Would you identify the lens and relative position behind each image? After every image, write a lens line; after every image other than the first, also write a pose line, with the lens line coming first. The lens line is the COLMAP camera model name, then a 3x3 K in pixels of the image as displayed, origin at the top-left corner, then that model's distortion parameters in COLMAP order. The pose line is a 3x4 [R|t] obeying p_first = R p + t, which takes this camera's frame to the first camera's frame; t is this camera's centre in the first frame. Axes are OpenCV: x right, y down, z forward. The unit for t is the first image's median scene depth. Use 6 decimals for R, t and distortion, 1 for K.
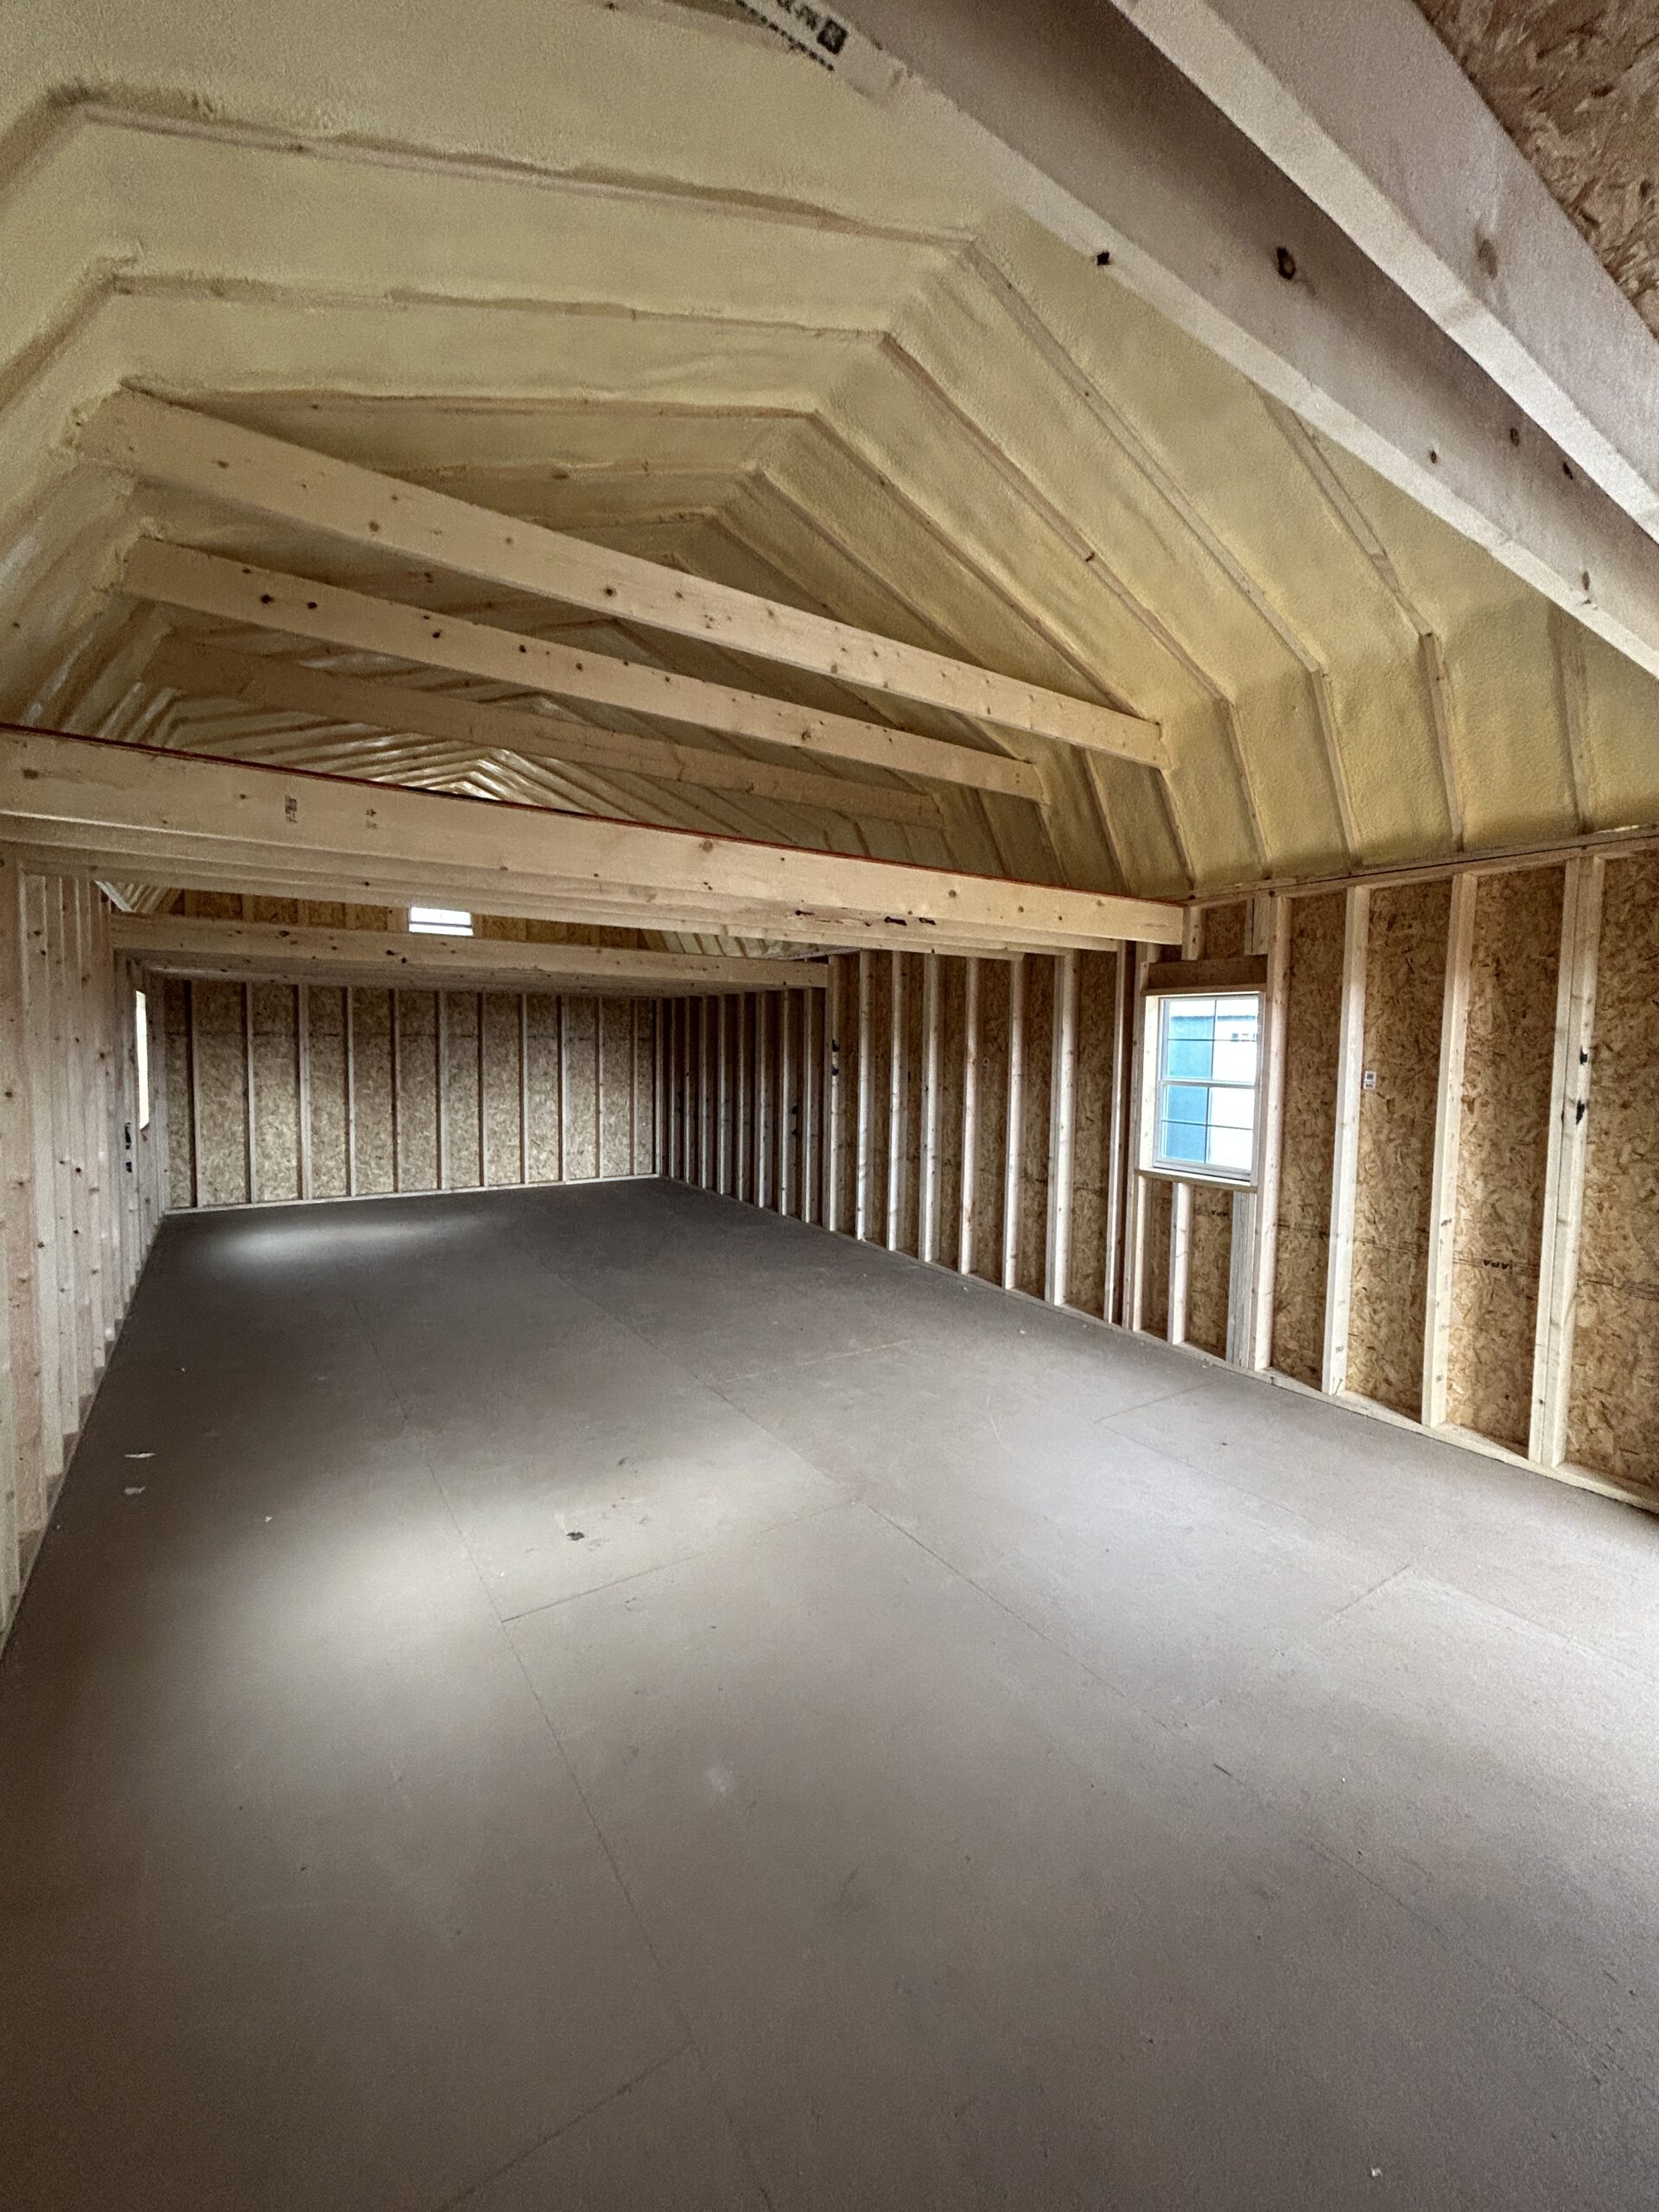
lens RADIAL K [[895.7, 0, 850.7], [0, 895.7, 1083.2], [0, 0, 1]] dist [-0.003871, -0.001029]
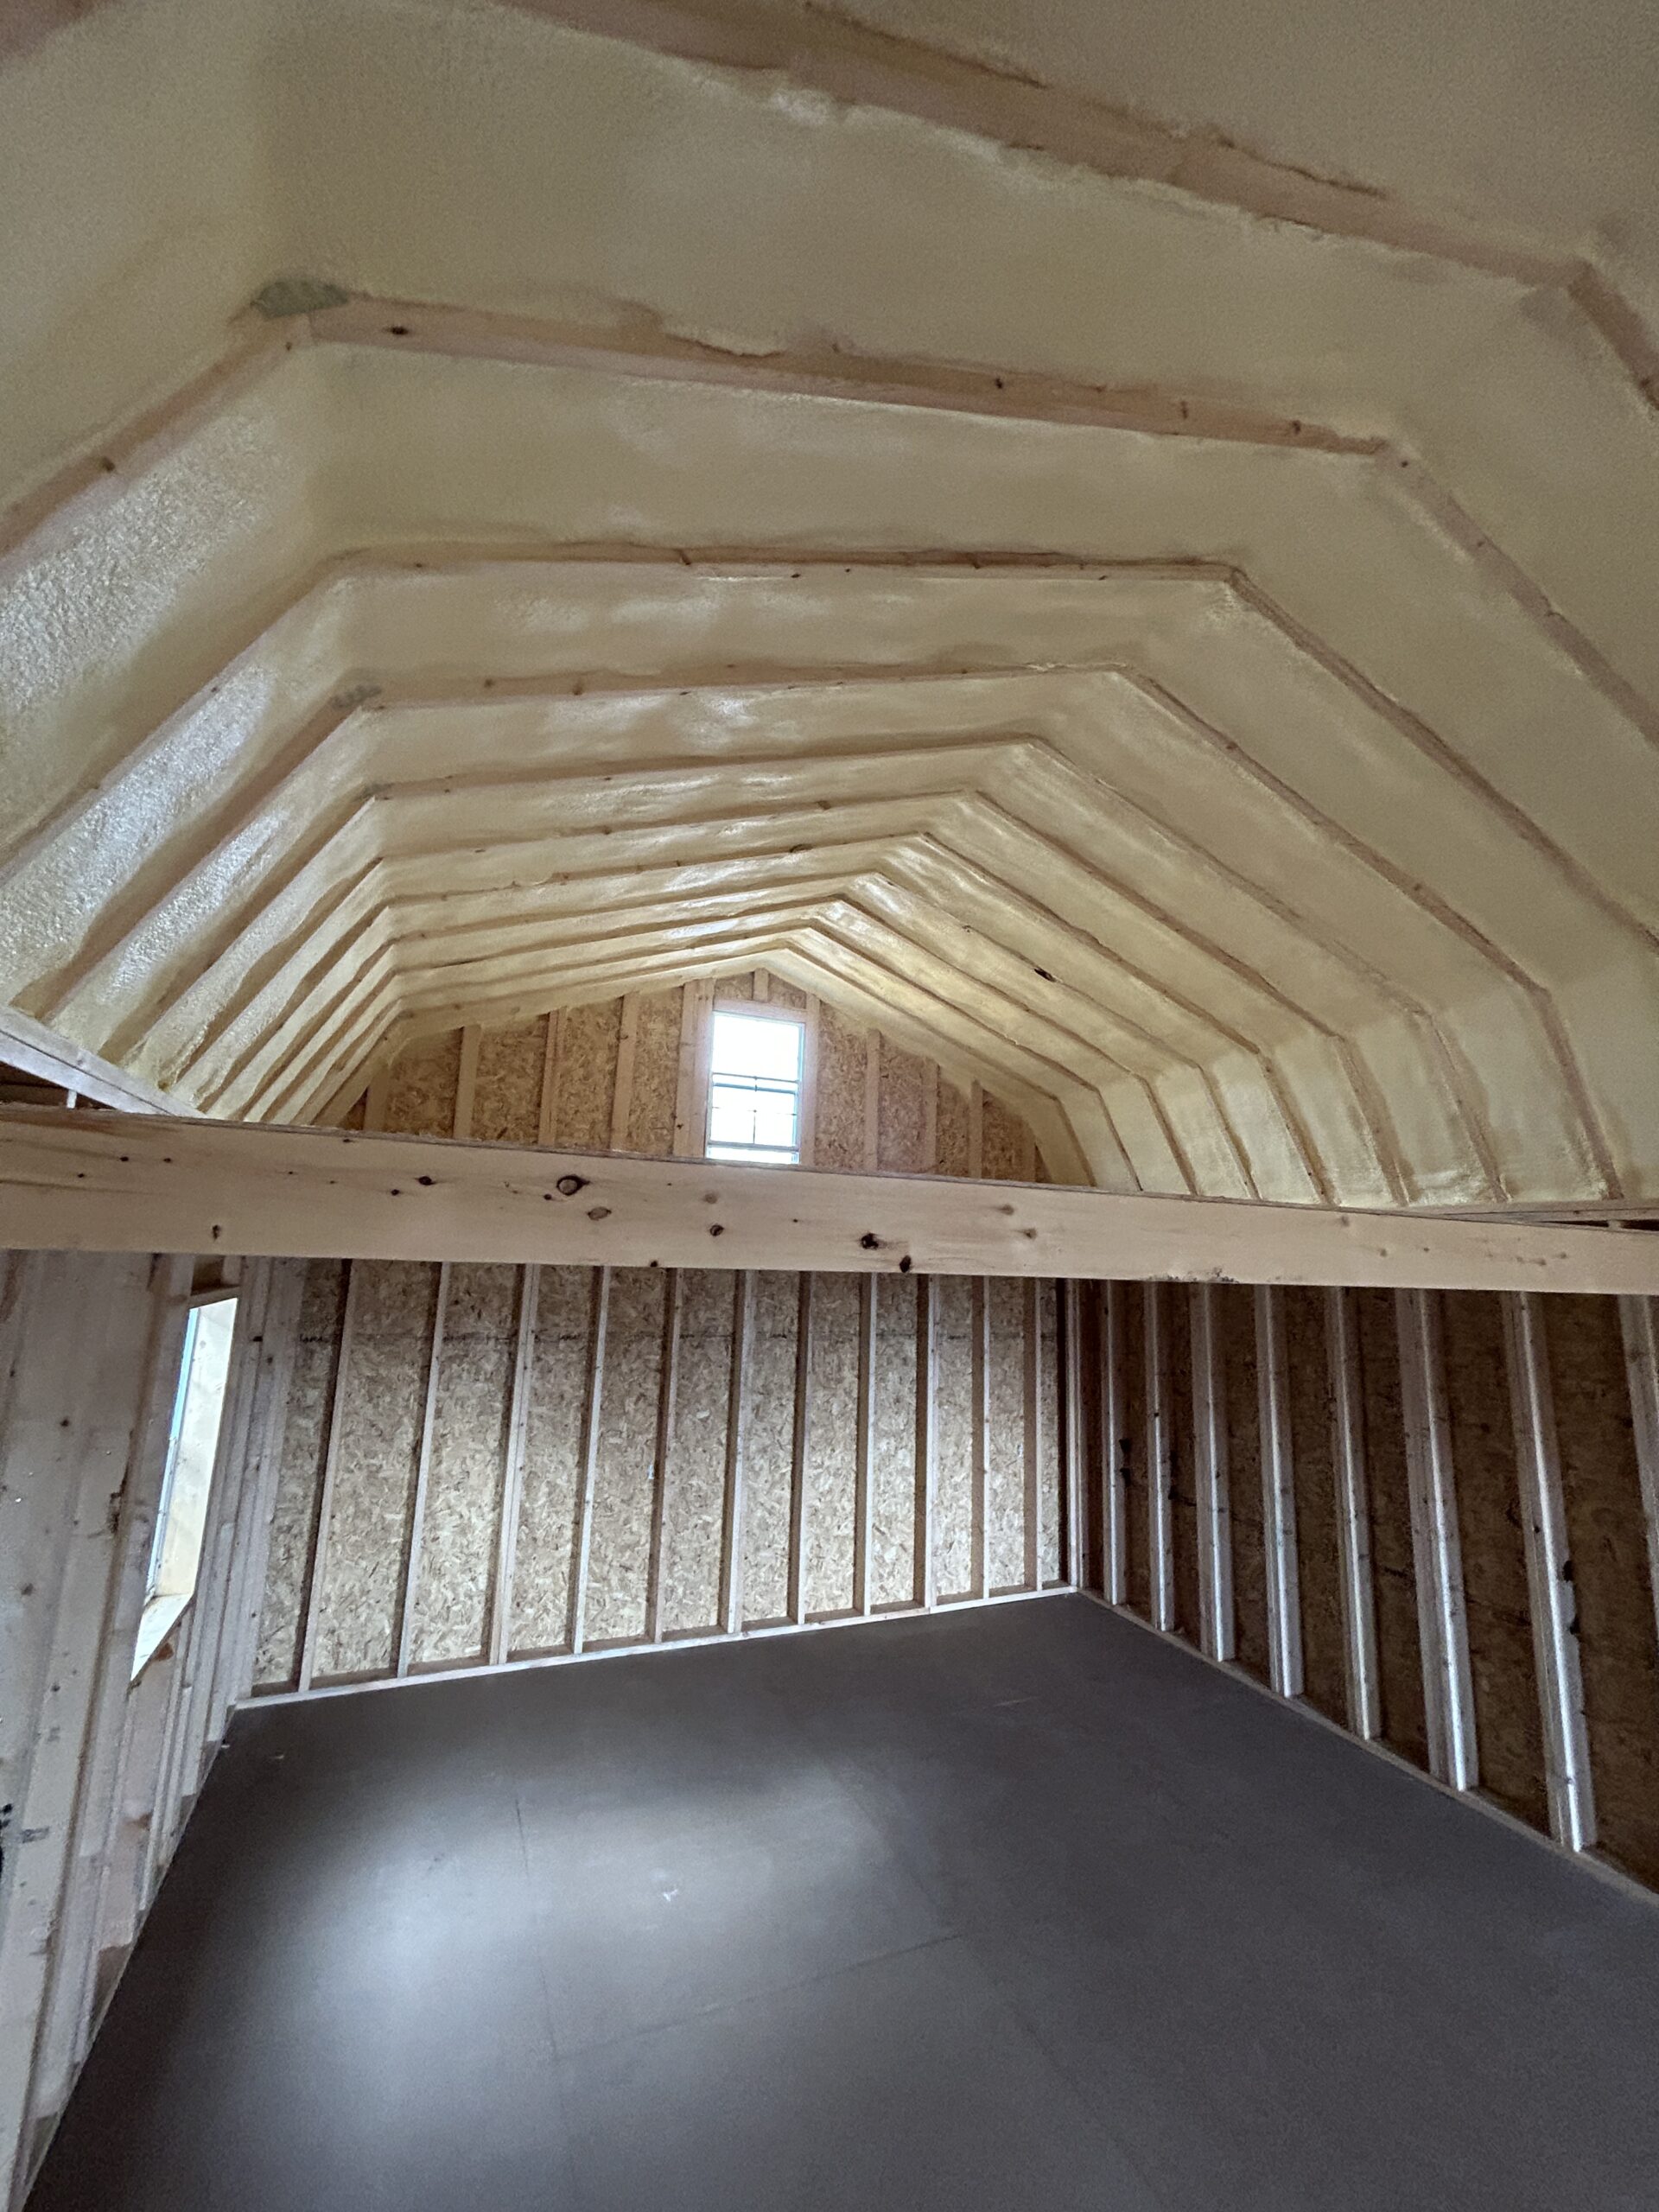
lens RADIAL K [[895.7, 0, 867.5], [0, 895.7, 1103.0], [0, 0, 1]] dist [-0.003871, -0.001029]
pose [[0.982620, -0.012542, -0.185205, -0.282807], [-0.029397, 0.974611, -0.221966, -0.077905], [0.183287, 0.223553, 0.957303, 0.449731]]
